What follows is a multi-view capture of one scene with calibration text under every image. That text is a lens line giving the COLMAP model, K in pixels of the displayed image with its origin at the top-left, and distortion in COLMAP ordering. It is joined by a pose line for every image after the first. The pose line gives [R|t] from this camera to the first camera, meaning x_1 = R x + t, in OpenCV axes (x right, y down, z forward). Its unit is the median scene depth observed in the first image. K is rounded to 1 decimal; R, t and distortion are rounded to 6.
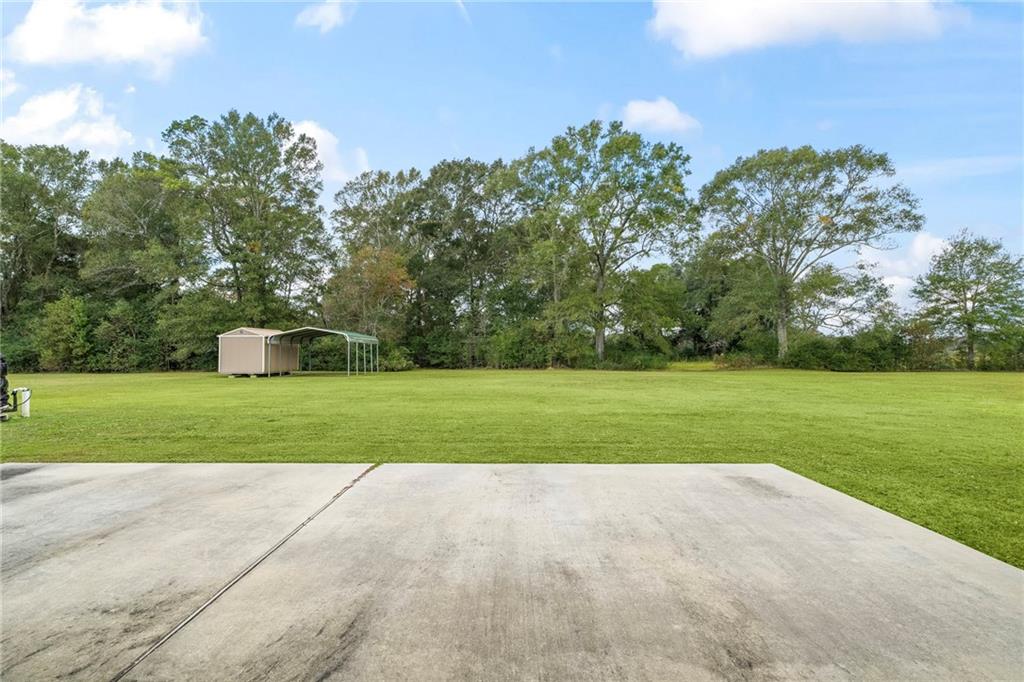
lens RADIAL K [[469.6, 0, 510.4], [0, 469.6, 356.2], [0, 0, 1]] dist [0.000250, 0.000028]
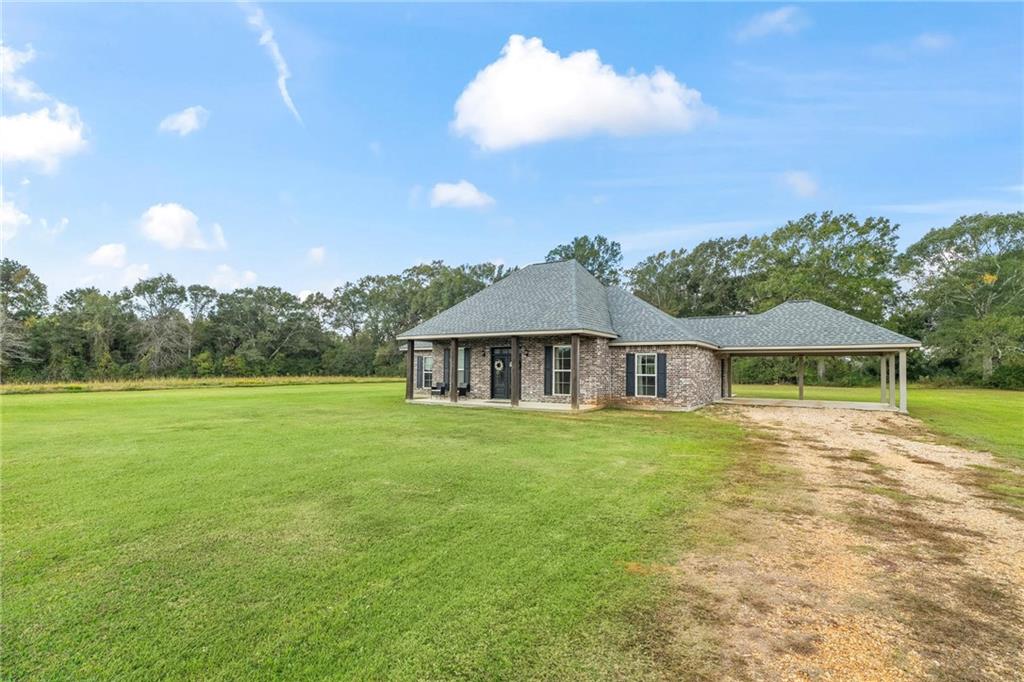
lens RADIAL K [[469.6, 0, 510.4], [0, 469.6, 356.2], [0, 0, 1]] dist [0.000250, 0.000028]
pose [[0.837649, -0.011415, -0.546089, 0.183817], [-0.000340, 0.999771, -0.021419, -0.029673], [0.546208, 0.018127, 0.837453, -0.673720]]
